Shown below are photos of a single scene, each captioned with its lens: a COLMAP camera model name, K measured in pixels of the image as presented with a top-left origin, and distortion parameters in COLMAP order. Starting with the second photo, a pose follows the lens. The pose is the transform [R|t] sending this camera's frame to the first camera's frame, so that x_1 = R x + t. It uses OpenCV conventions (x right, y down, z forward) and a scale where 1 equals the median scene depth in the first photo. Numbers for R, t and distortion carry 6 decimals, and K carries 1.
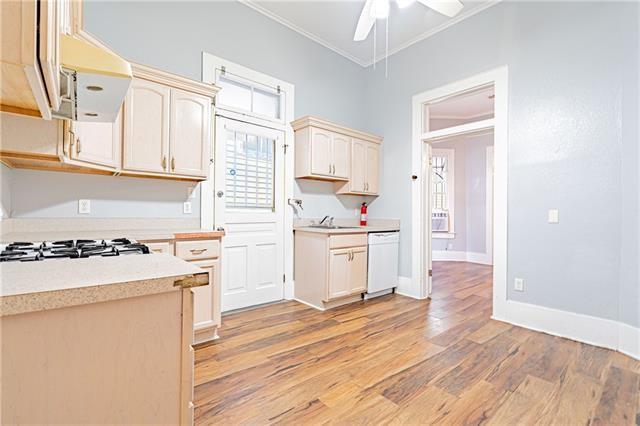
lens RADIAL K [[292.7, 0, 326.8], [0, 292.7, 214.5], [0, 0, 1]] dist [-0.007171, 0.001277]
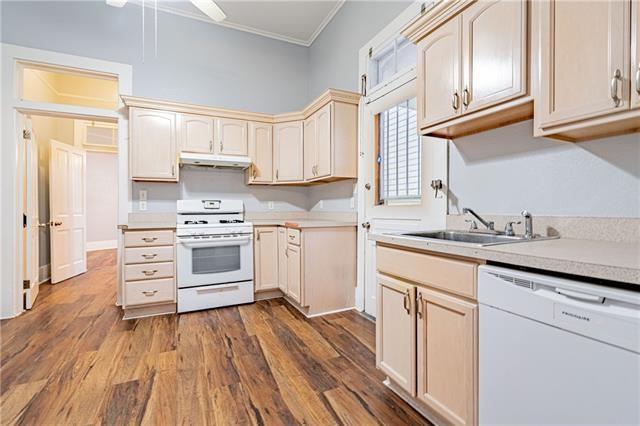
lens RADIAL K [[292.7, 0, 314.1], [0, 292.7, 209.2], [0, 0, 1]] dist [-0.007171, 0.001277]
pose [[-0.288327, -0.009529, -0.957485, 0.600997], [0.000512, 0.999949, -0.010105, 0.012365], [0.957532, -0.003404, -0.288307, 1.140133]]
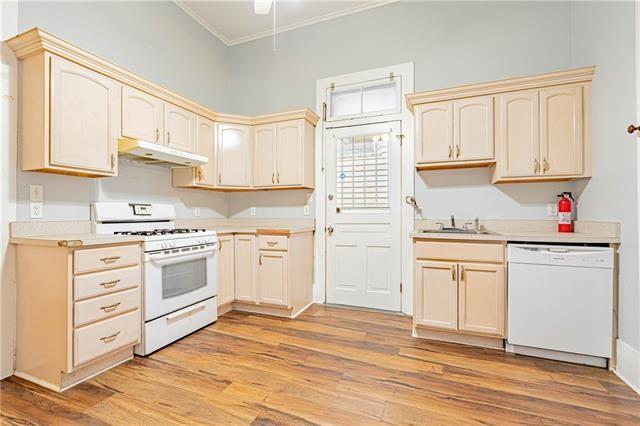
lens RADIAL K [[292.7, 0, 311.6], [0, 292.7, 212.6], [0, 0, 1]] dist [-0.007171, 0.001277]
pose [[0.437834, -0.019221, -0.898850, 0.634811], [0.005913, 0.999811, -0.018499, 0.010431], [0.899036, 0.002785, 0.437865, 0.456356]]
